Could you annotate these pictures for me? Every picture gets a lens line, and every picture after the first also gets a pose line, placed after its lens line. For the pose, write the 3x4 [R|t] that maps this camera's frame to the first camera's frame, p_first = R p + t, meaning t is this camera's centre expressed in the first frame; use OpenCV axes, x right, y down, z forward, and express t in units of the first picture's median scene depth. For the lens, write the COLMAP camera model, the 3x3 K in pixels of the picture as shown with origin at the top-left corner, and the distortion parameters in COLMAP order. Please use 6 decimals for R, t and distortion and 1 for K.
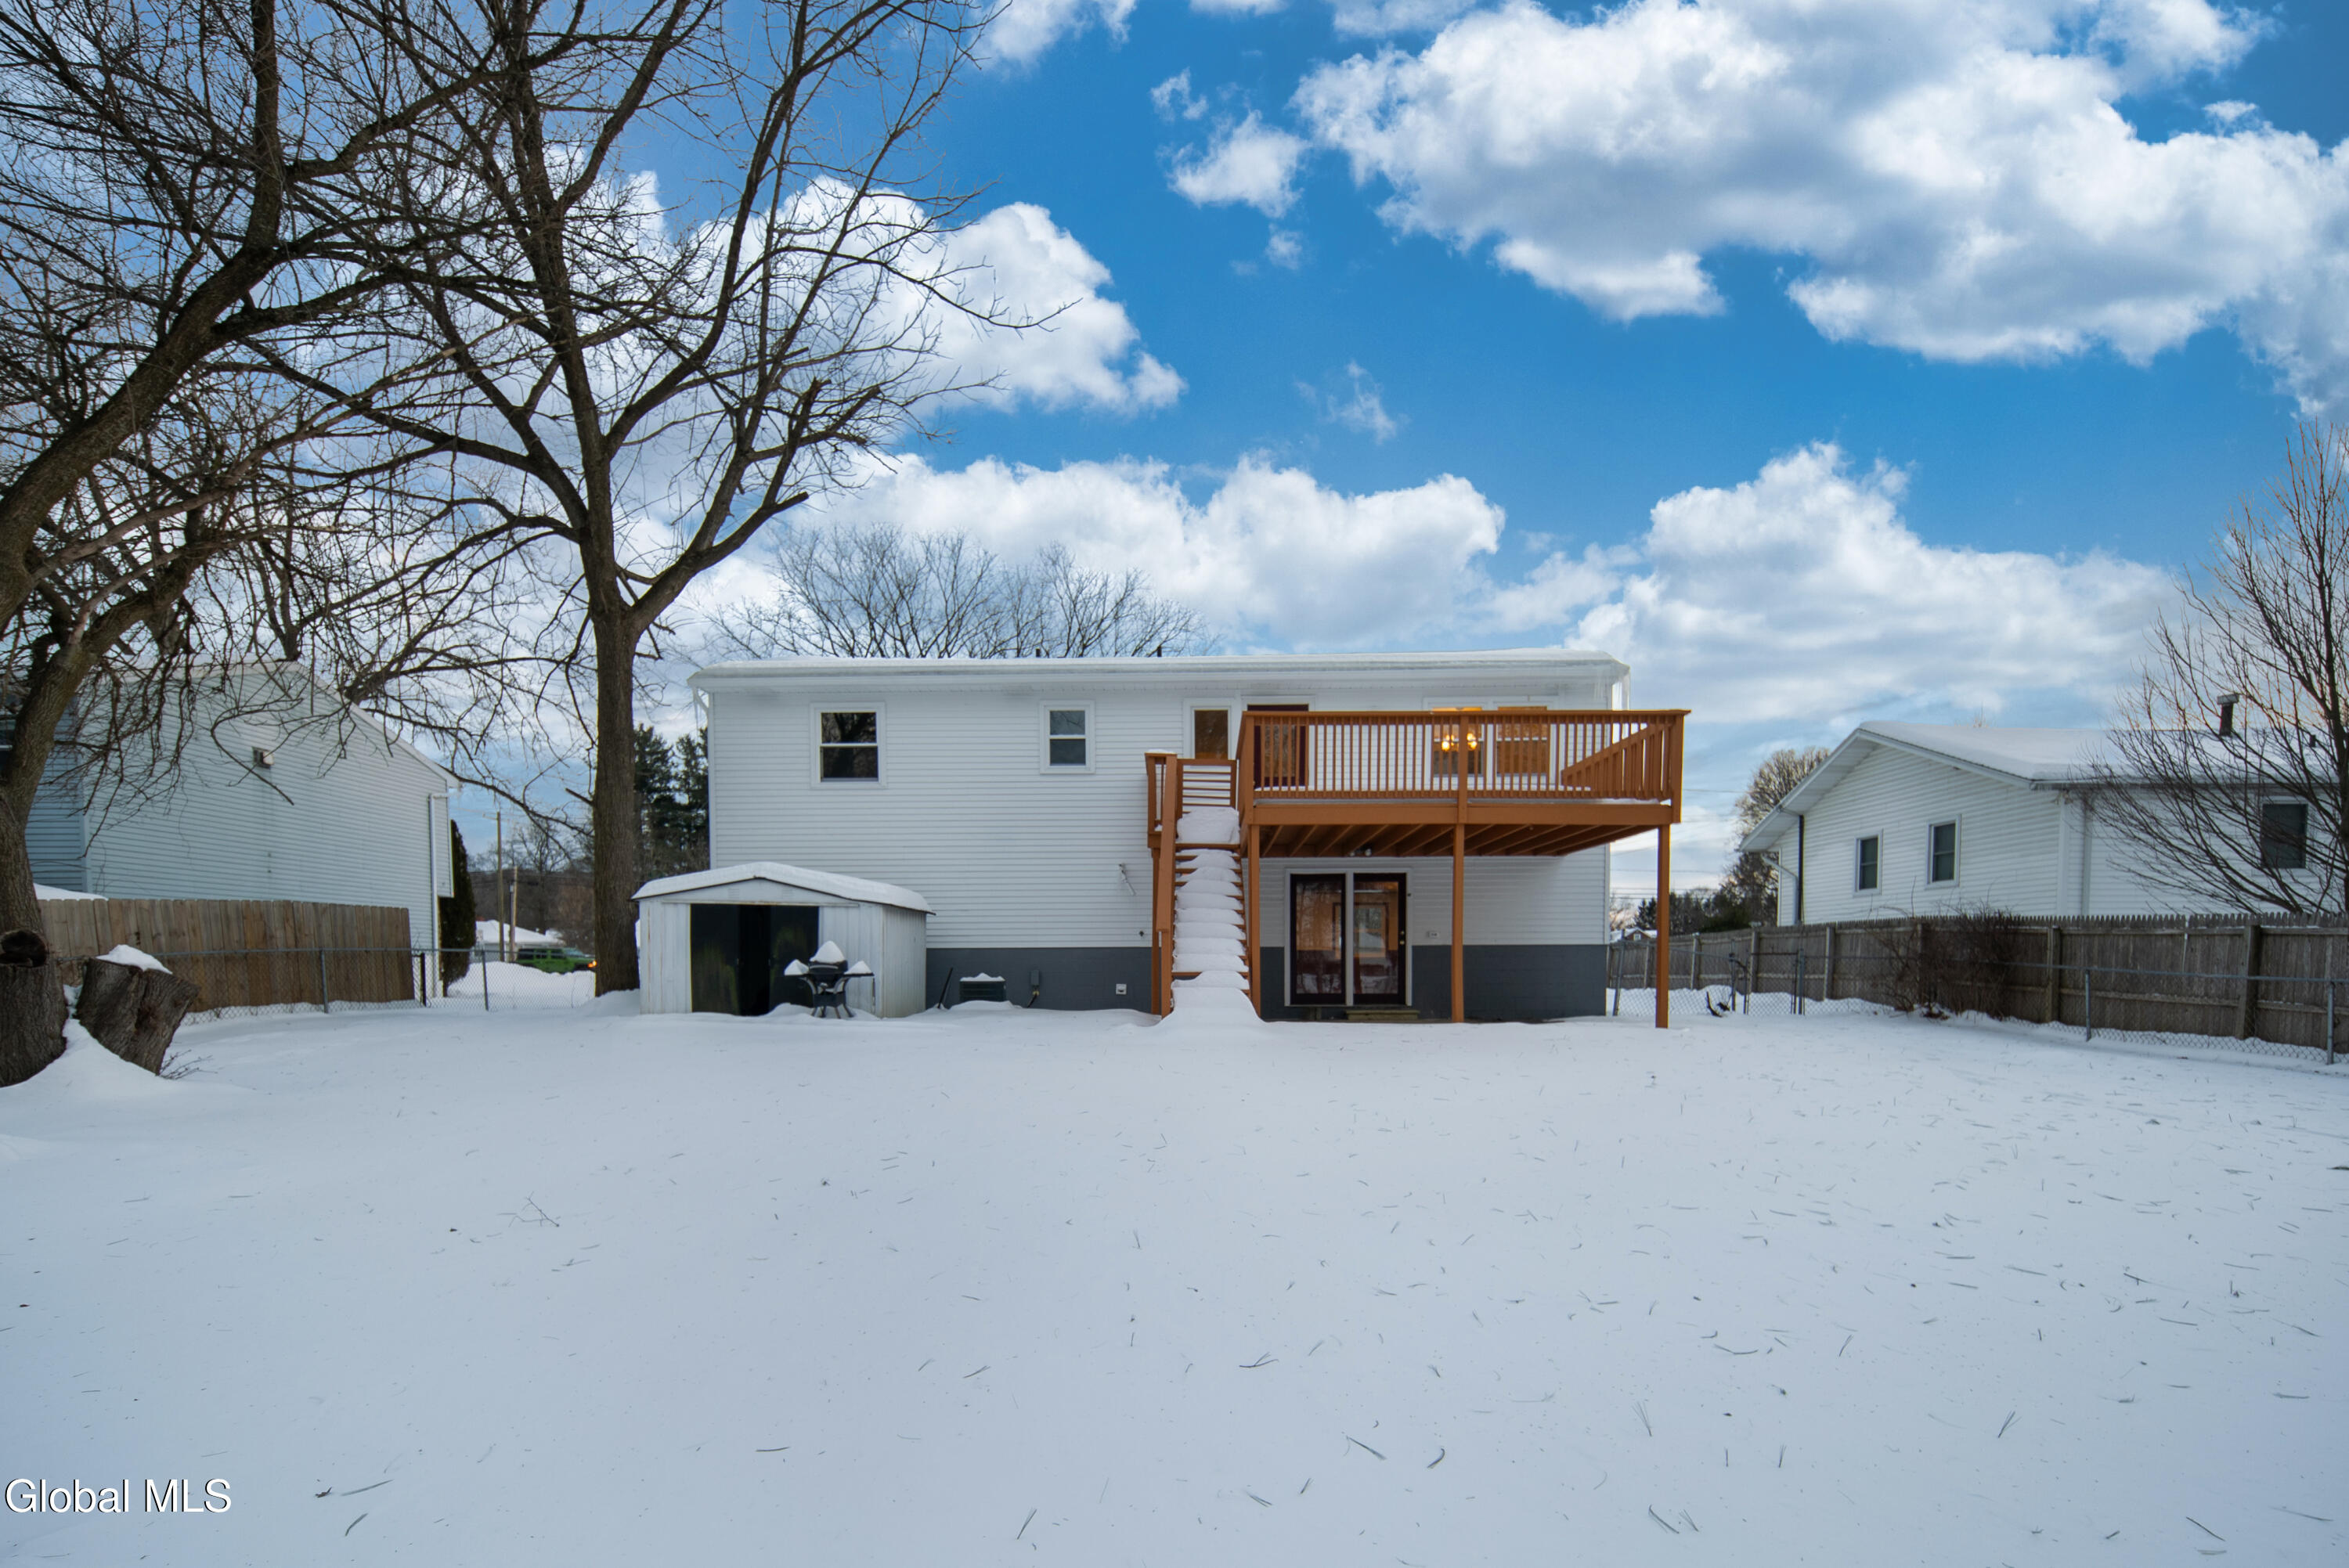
lens RADIAL K [[1040.4, 0, 1178.0], [0, 1040.4, 784.7], [0, 0, 1]] dist [0.001829, -0.002038]
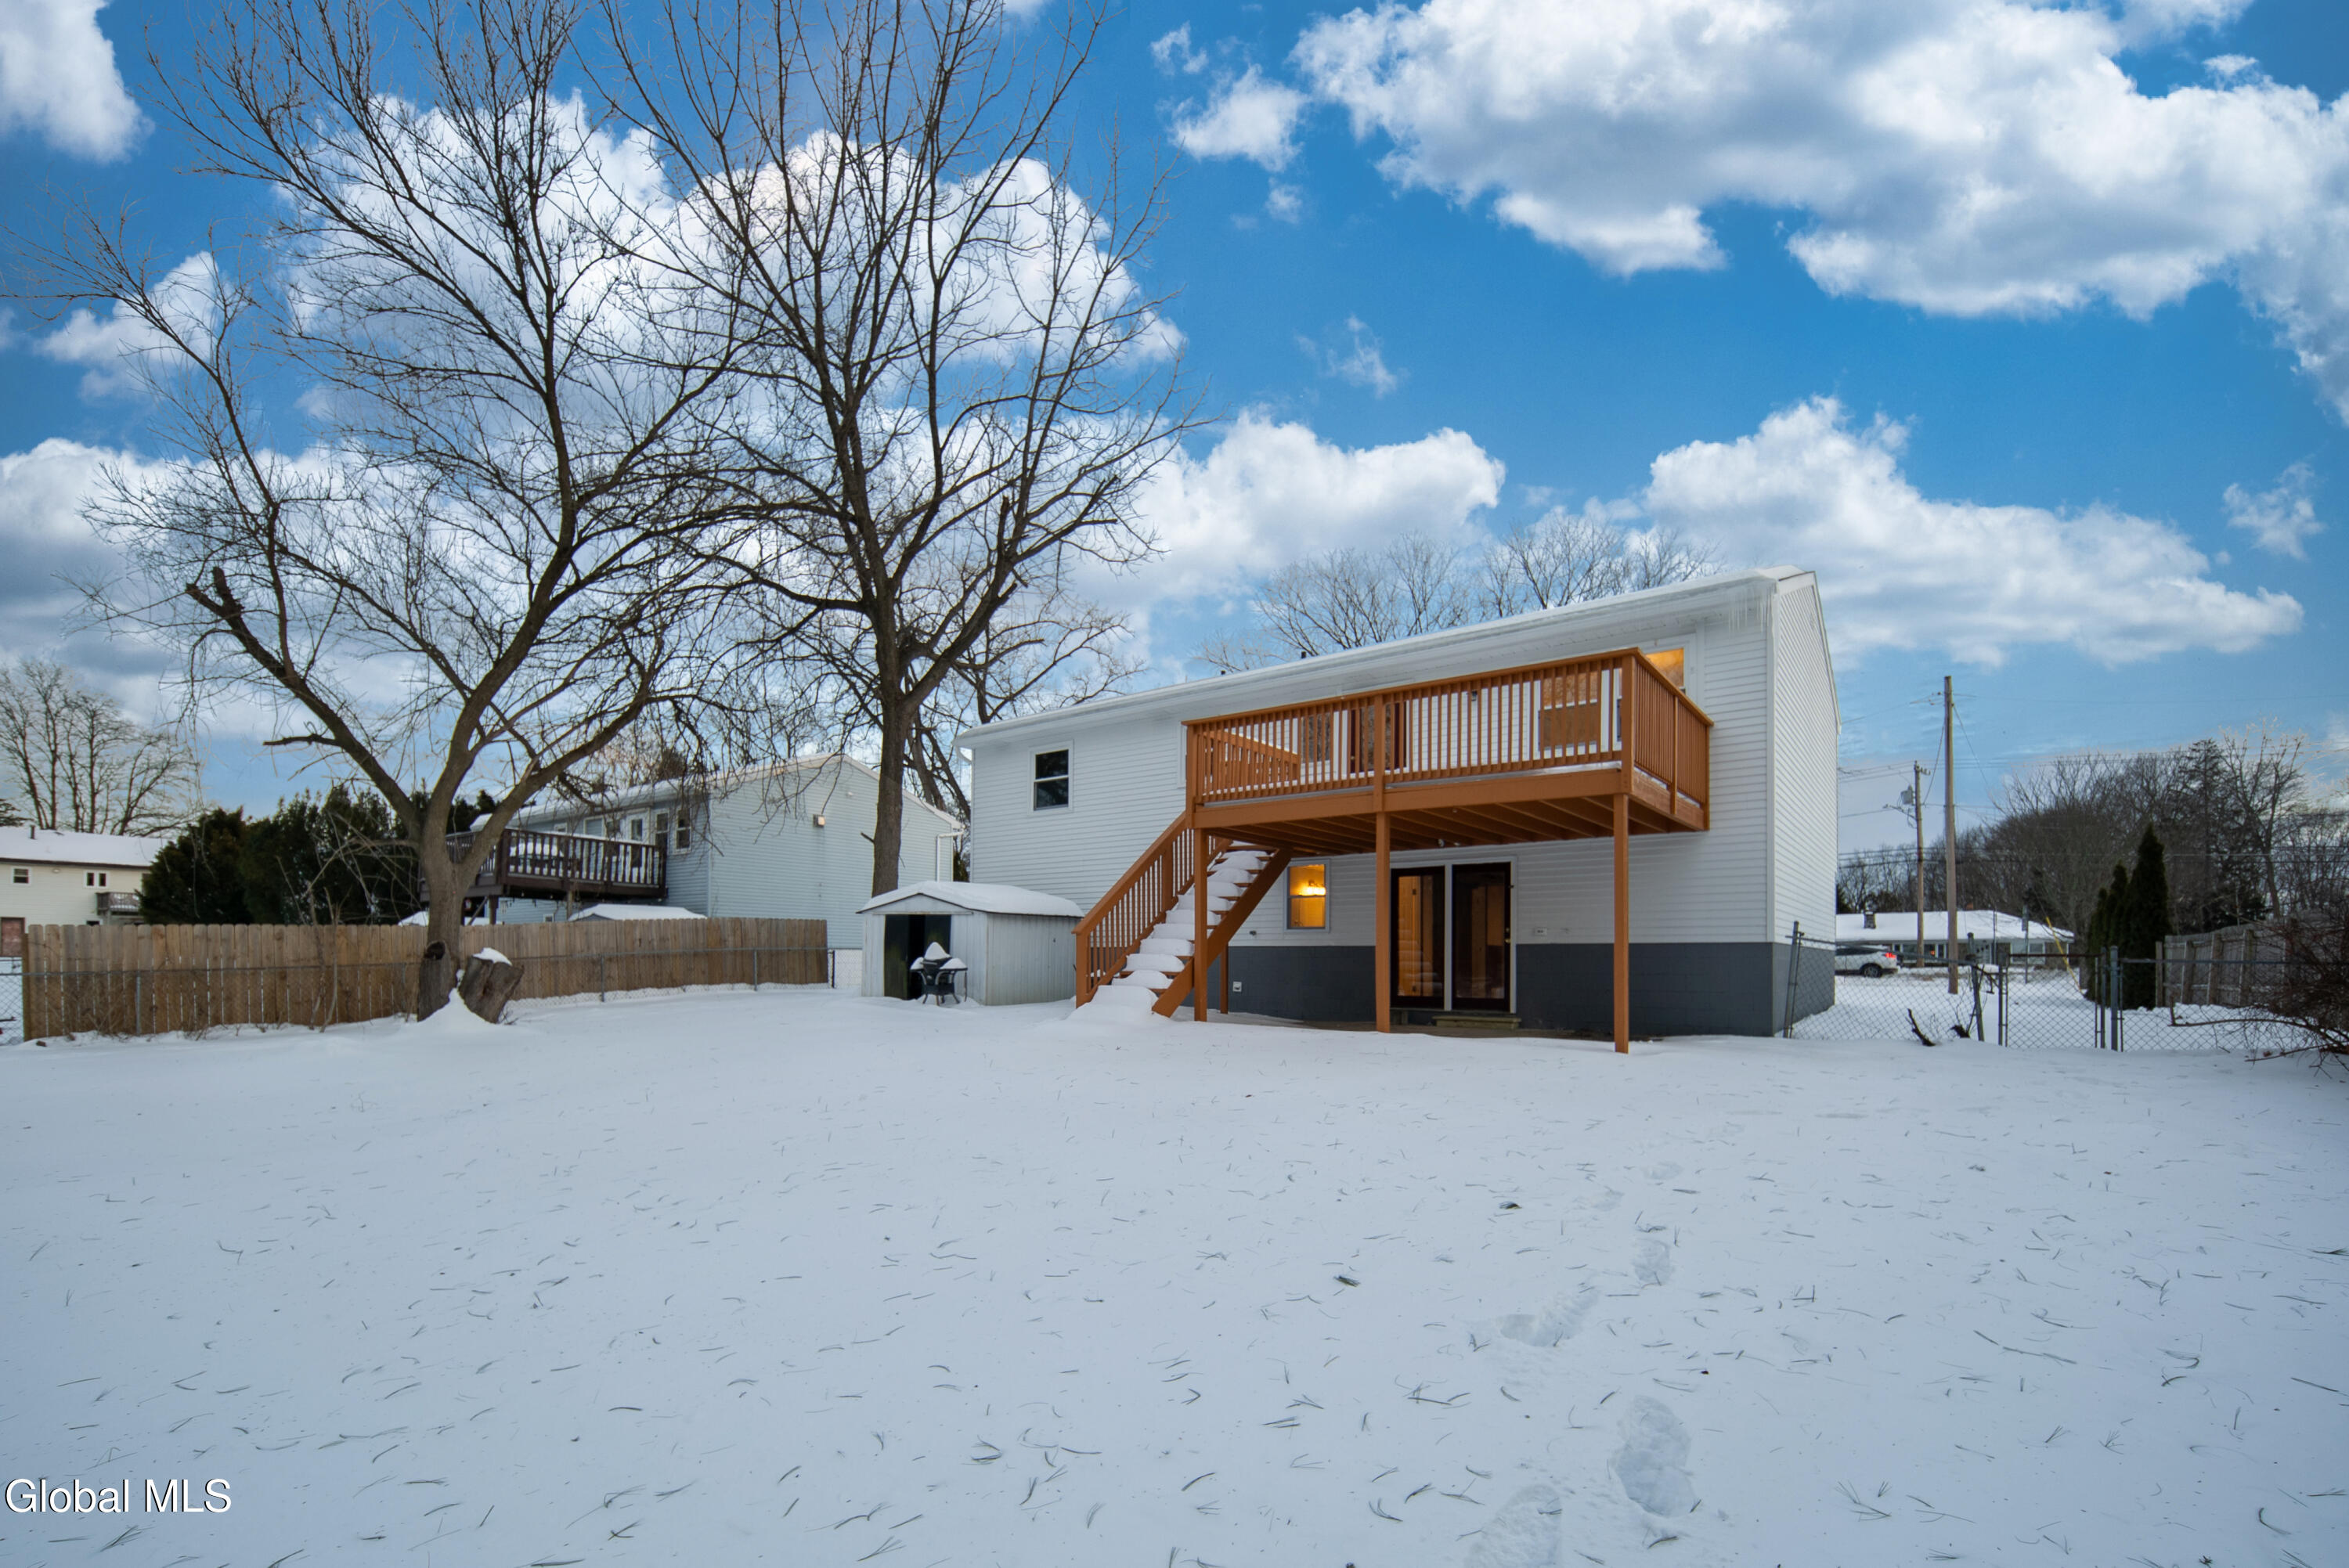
lens RADIAL K [[1040.4, 0, 1178.0], [0, 1040.4, 784.7], [0, 0, 1]] dist [0.001829, -0.002038]
pose [[0.794377, -0.093143, -0.600242, 0.541429], [0.097658, 0.994902, -0.025141, 0.013667], [0.599524, -0.038648, 0.799423, 0.129038]]
